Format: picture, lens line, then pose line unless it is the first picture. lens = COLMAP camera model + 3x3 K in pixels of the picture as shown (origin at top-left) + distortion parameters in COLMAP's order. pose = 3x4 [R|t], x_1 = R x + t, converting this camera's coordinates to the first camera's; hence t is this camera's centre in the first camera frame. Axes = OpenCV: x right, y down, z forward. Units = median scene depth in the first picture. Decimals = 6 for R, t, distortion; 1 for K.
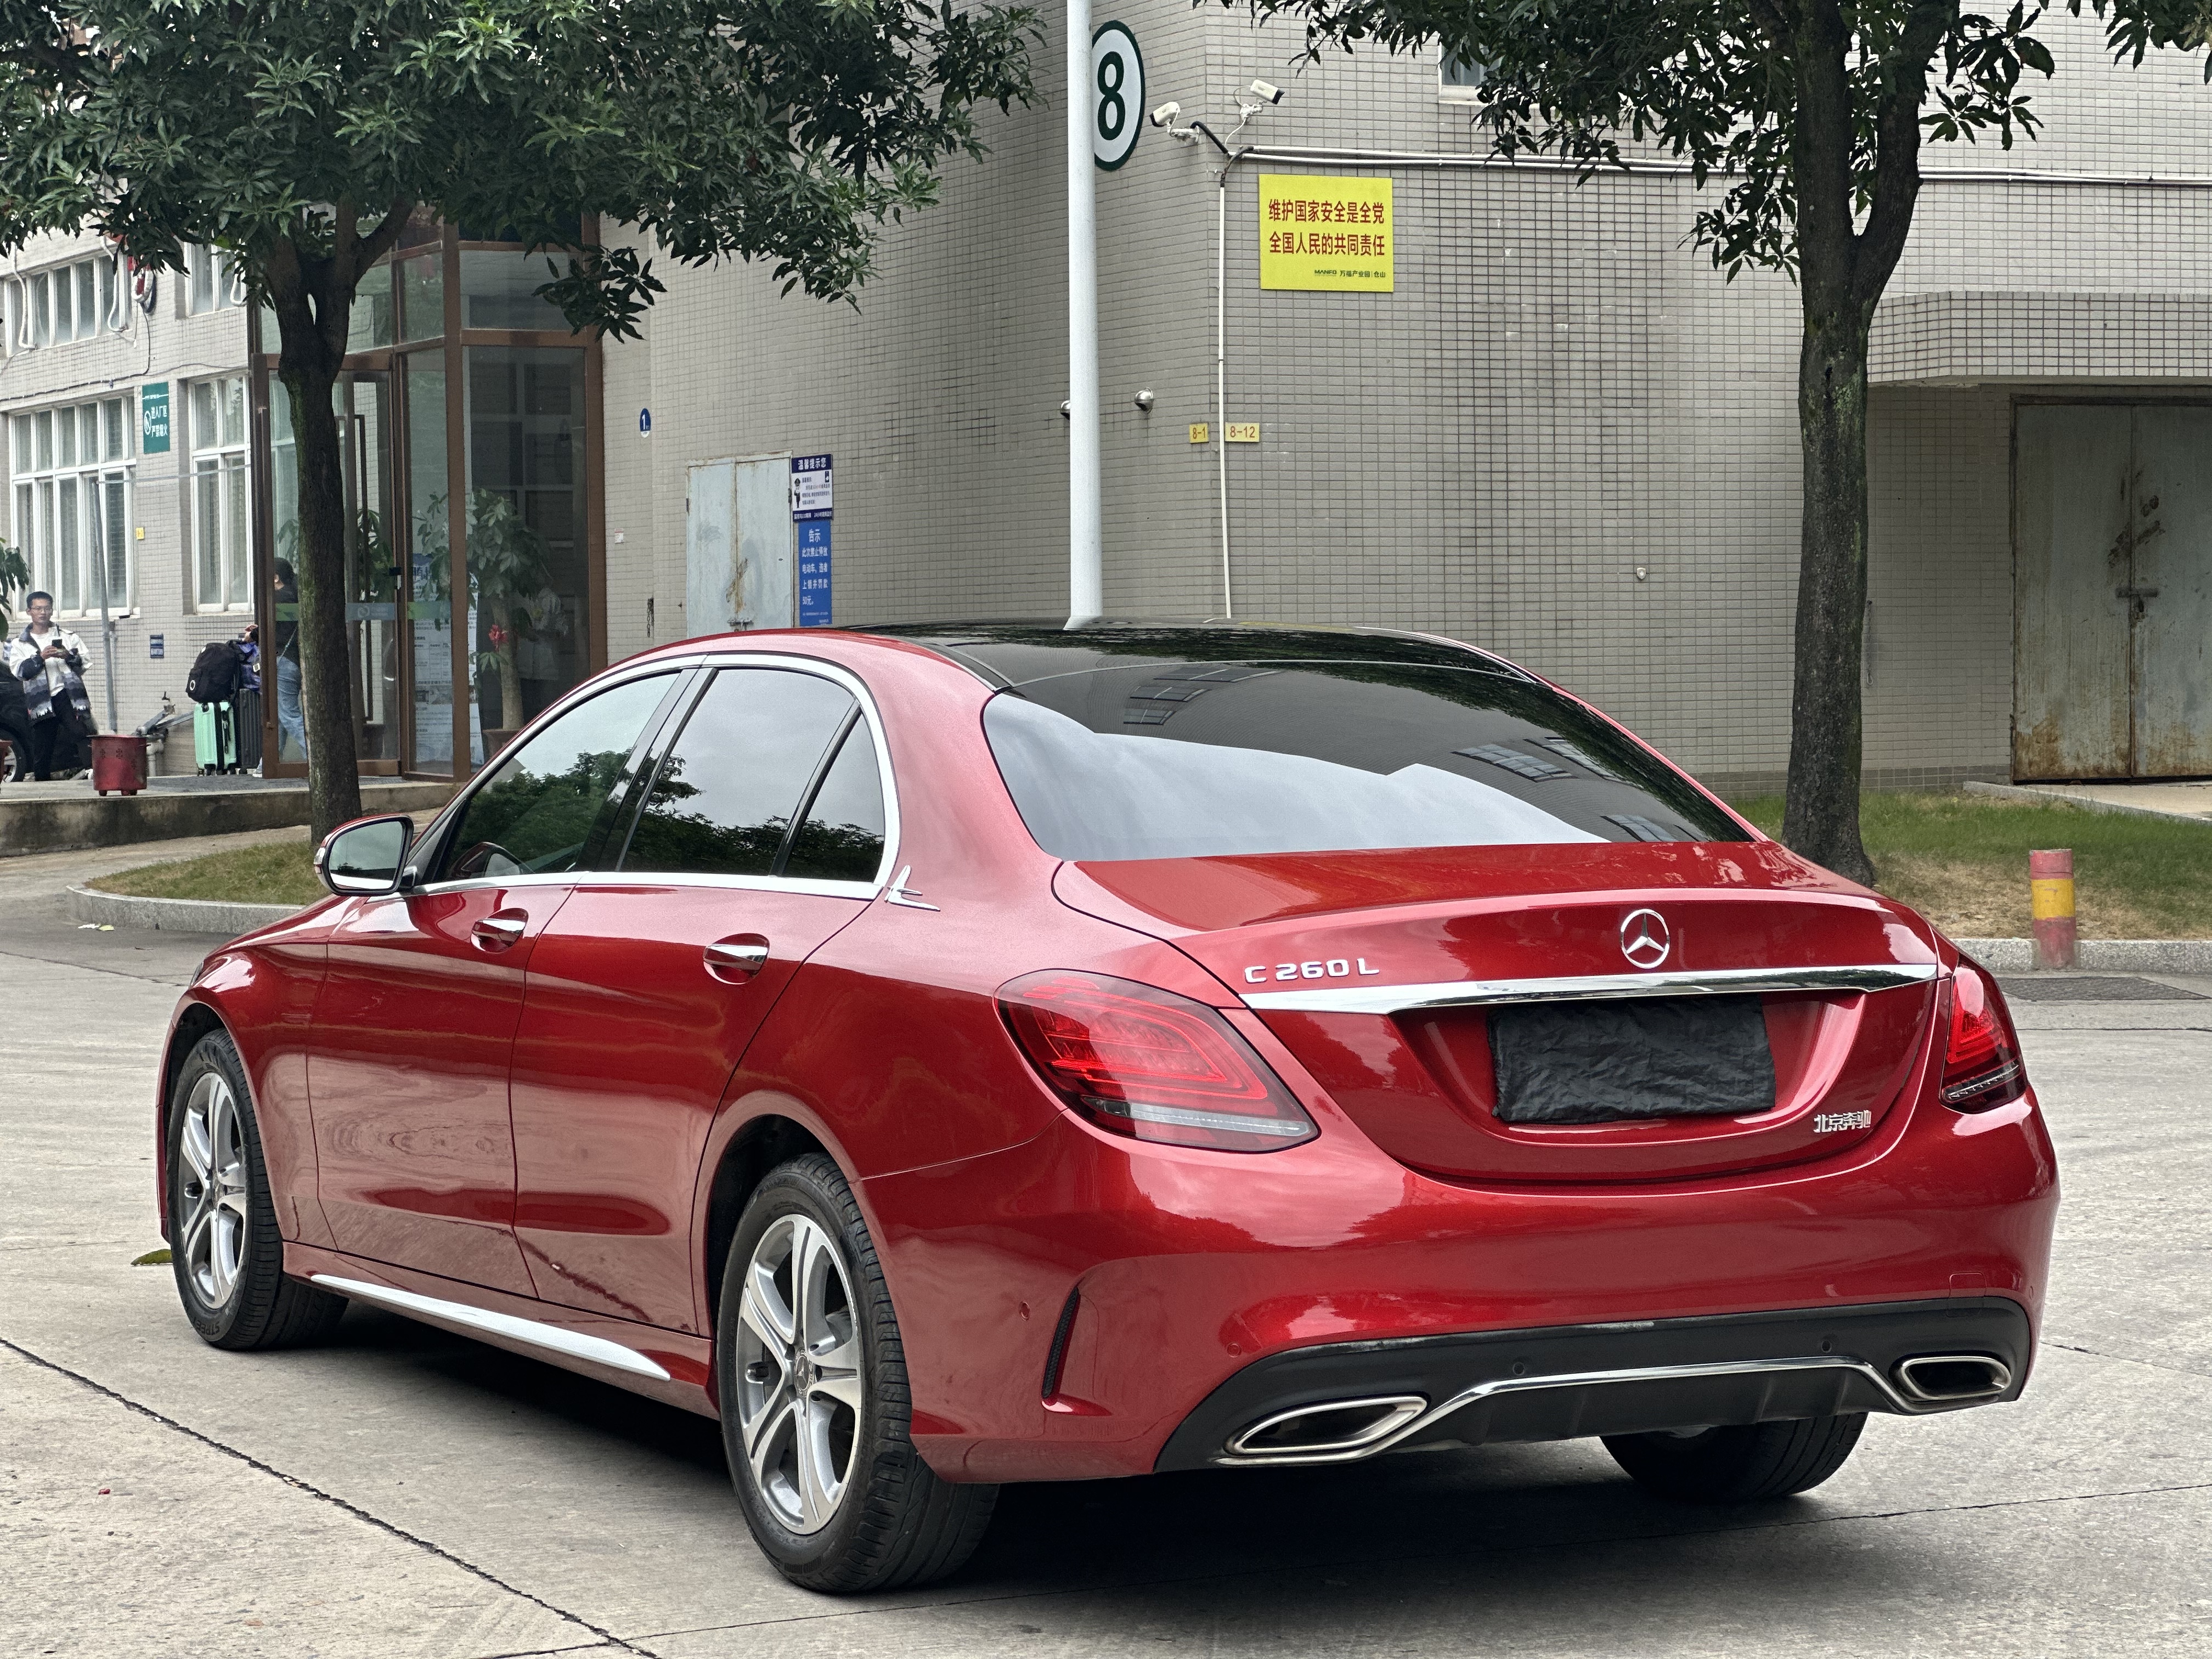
lens RADIAL K [[4901.0, 0, 1116.3], [0, 4901.0, 908.5], [0, 0, 1]] dist [0.356209, 0.522685]
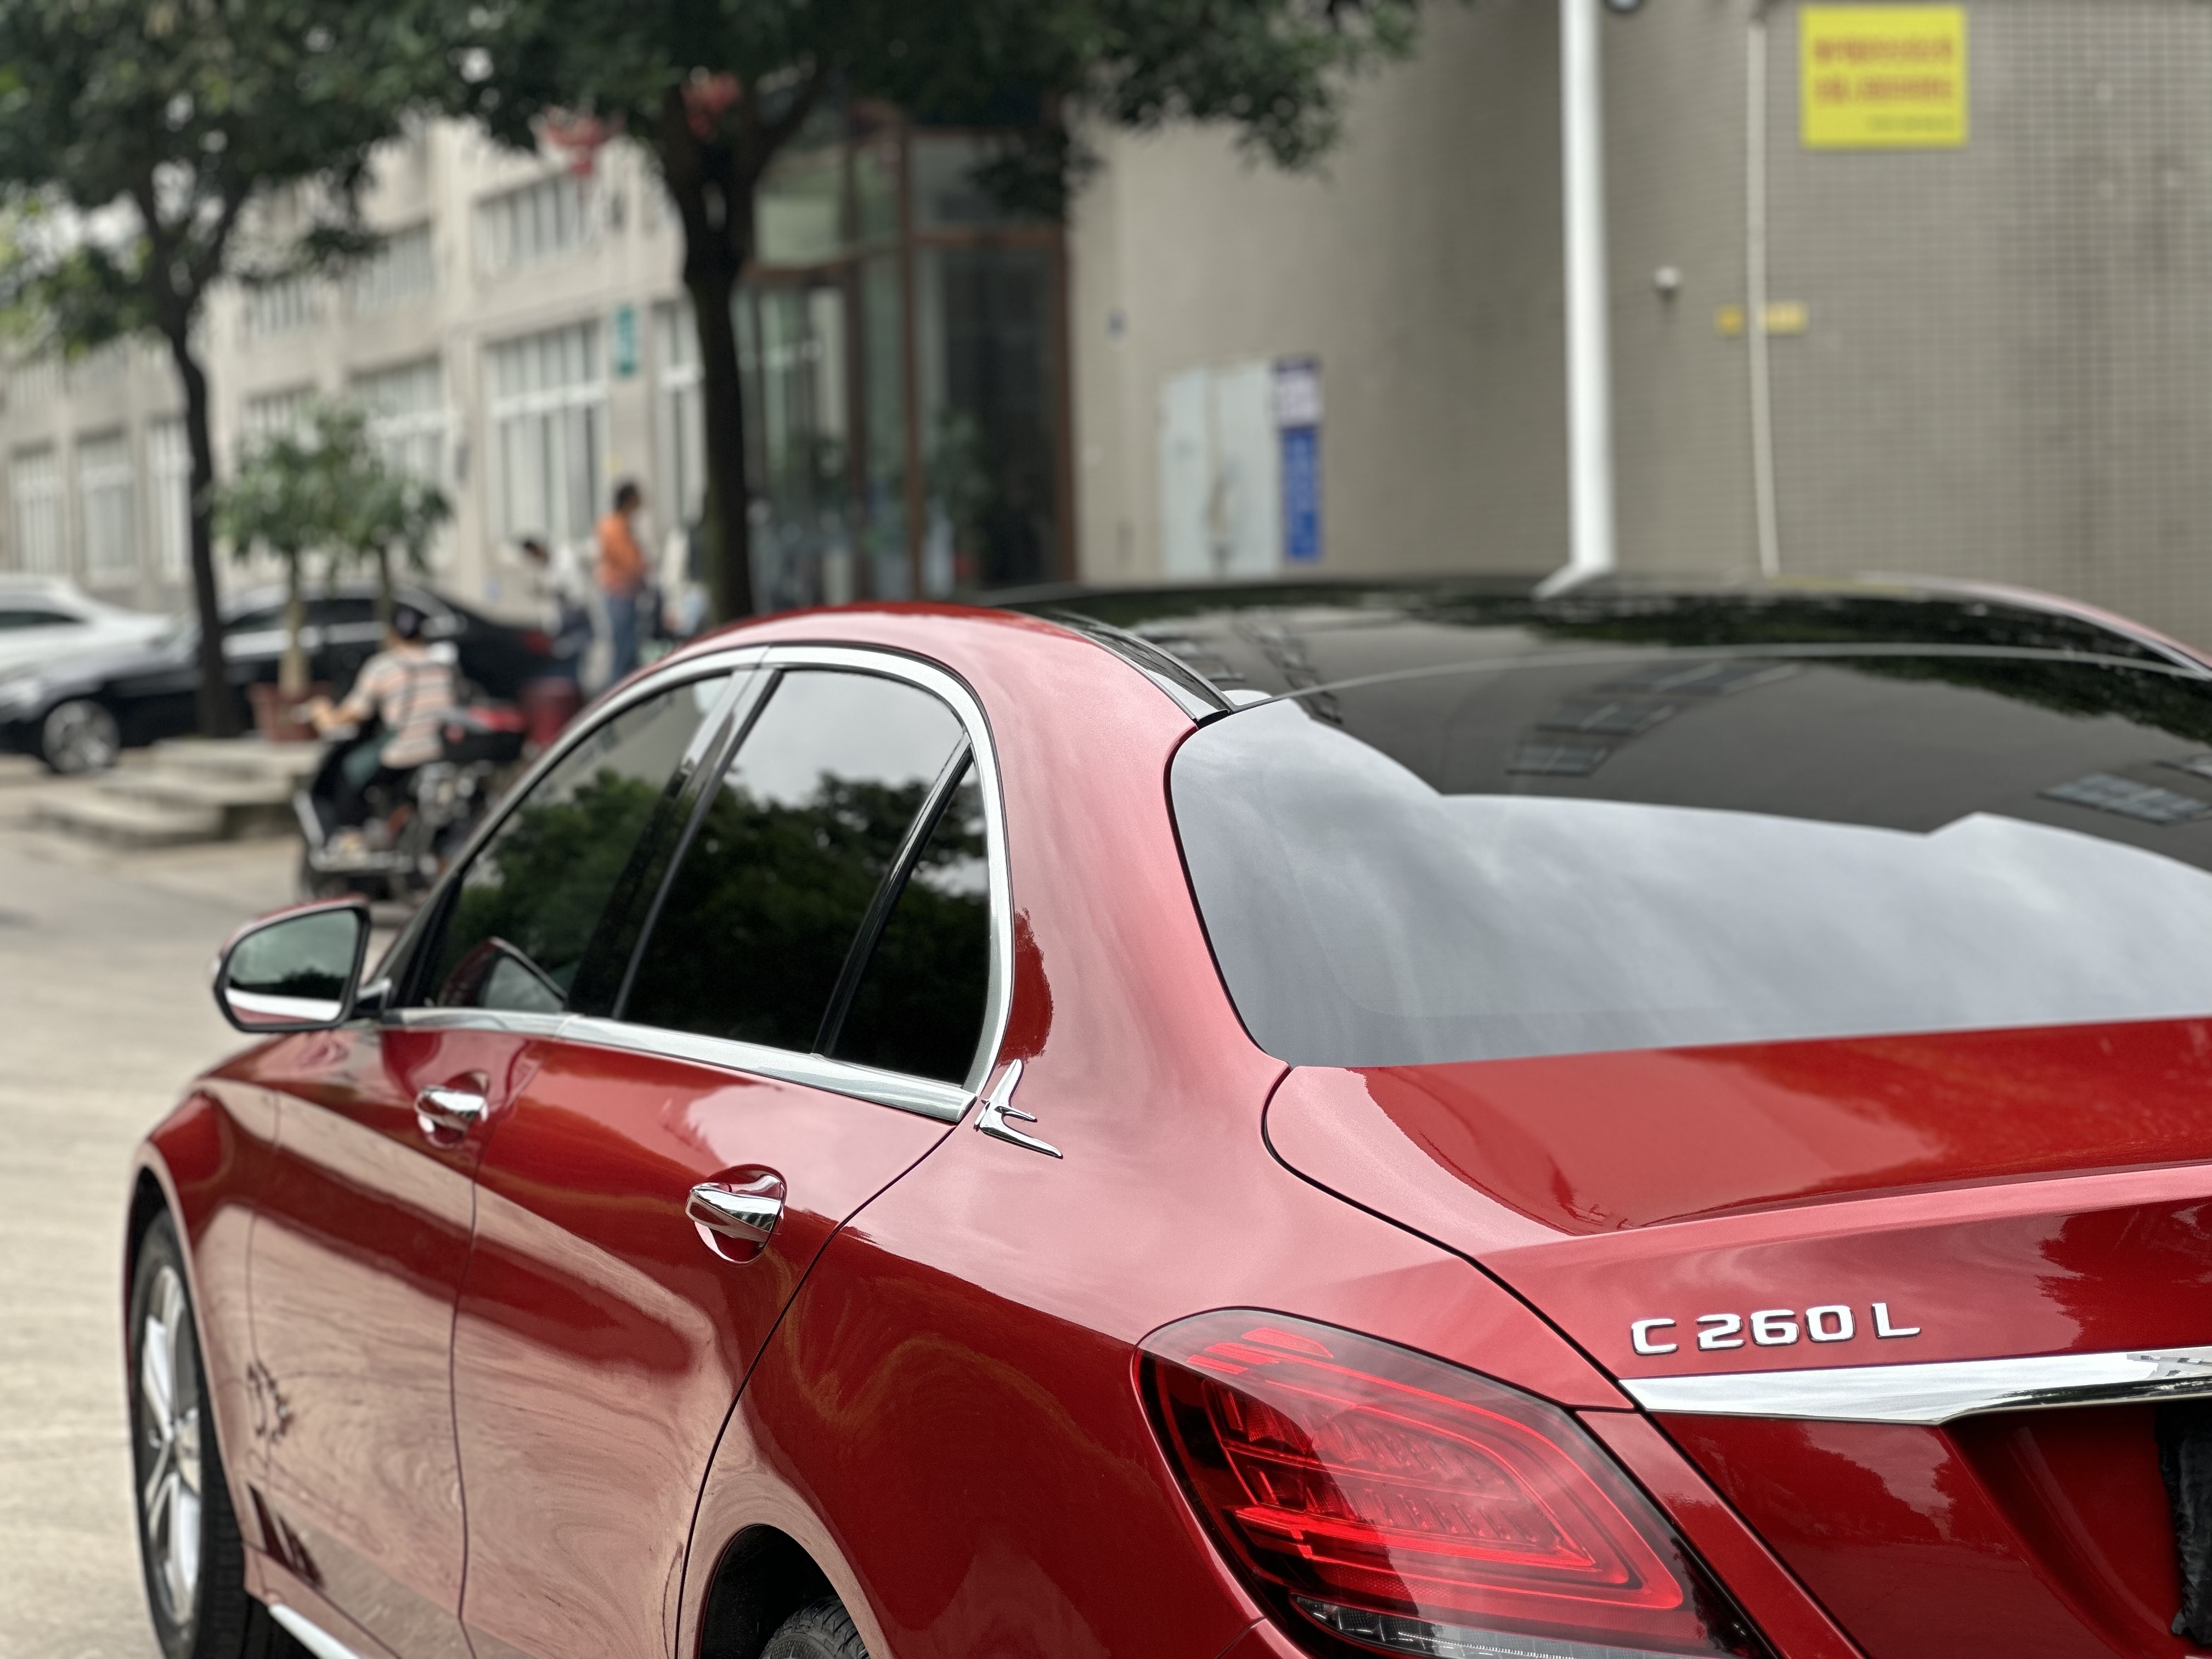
lens RADIAL K [[4984.4, 0, 1172.7], [0, 4984.4, 826.7], [0, 0, 1]] dist [0.366100, 0.374137]
pose [[0.994811, -0.010425, -0.101208, 0.021179], [0.010378, 0.999946, -0.000988, -0.024103], [0.101212, -0.000068, 0.994865, 0.339998]]
